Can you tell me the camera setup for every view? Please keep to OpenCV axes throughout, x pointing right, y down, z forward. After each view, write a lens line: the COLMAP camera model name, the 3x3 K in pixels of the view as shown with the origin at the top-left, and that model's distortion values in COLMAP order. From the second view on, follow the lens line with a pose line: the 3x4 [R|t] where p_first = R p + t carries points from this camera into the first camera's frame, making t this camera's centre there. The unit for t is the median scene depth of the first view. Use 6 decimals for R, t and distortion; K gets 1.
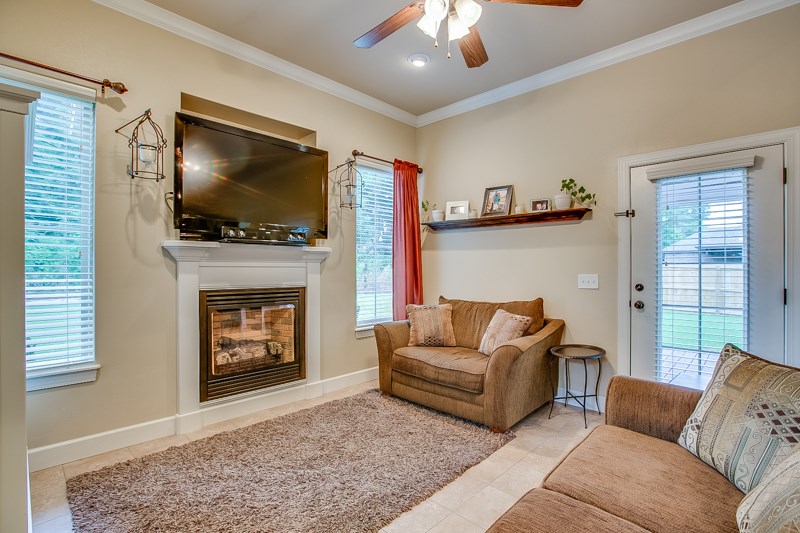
lens RADIAL K [[377.3, 0, 402.4], [0, 377.3, 267.5], [0, 0, 1]] dist [-0.030042, 0.004062]
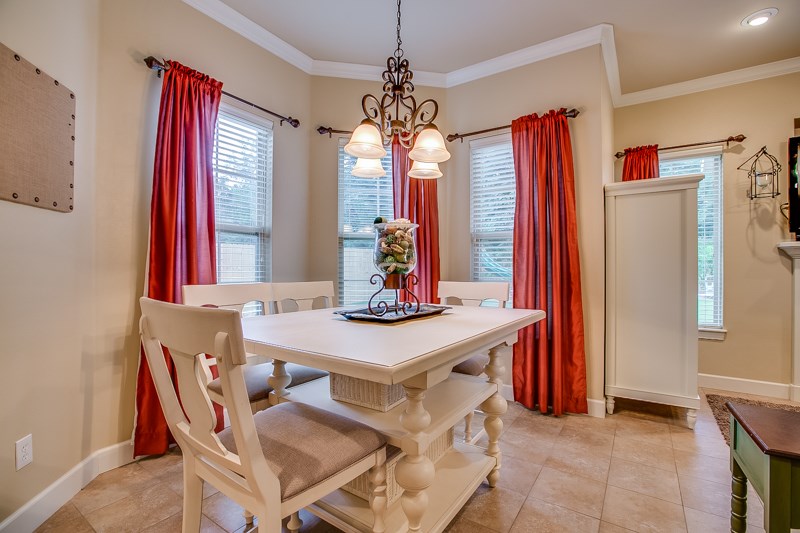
lens RADIAL K [[358.7, 0, 405.9], [0, 358.7, 265.7], [0, 0, 1]] dist [-0.035701, 0.007977]
pose [[0.179478, -0.002536, -0.983759, 0.267258], [-0.000878, 0.999996, -0.002738, 0.009255], [0.983762, 0.001355, 0.179475, -0.419173]]
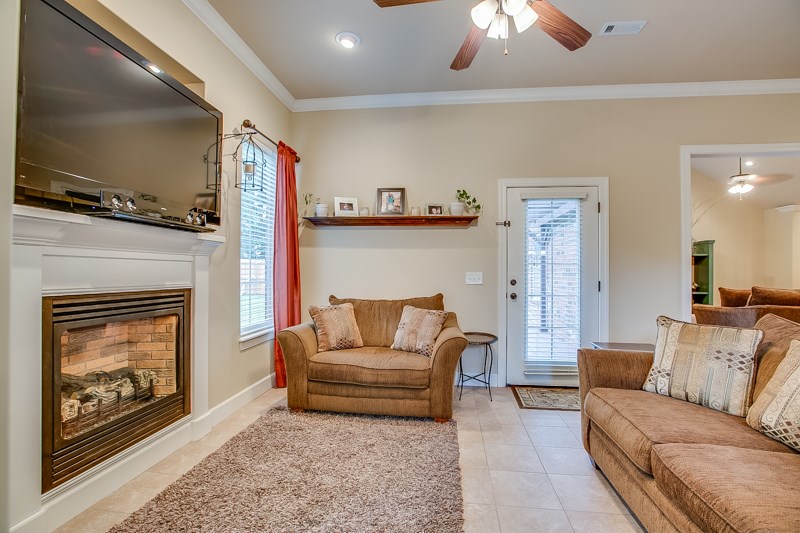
lens RADIAL K [[358.7, 0, 402.6], [0, 358.7, 267.9], [0, 0, 1]] dist [-0.035701, 0.007977]
pose [[0.805967, 0.010749, 0.591862, -0.385580], [-0.007454, 0.999940, -0.008009, 0.016240], [-0.591913, 0.002044, 0.805999, 0.230598]]
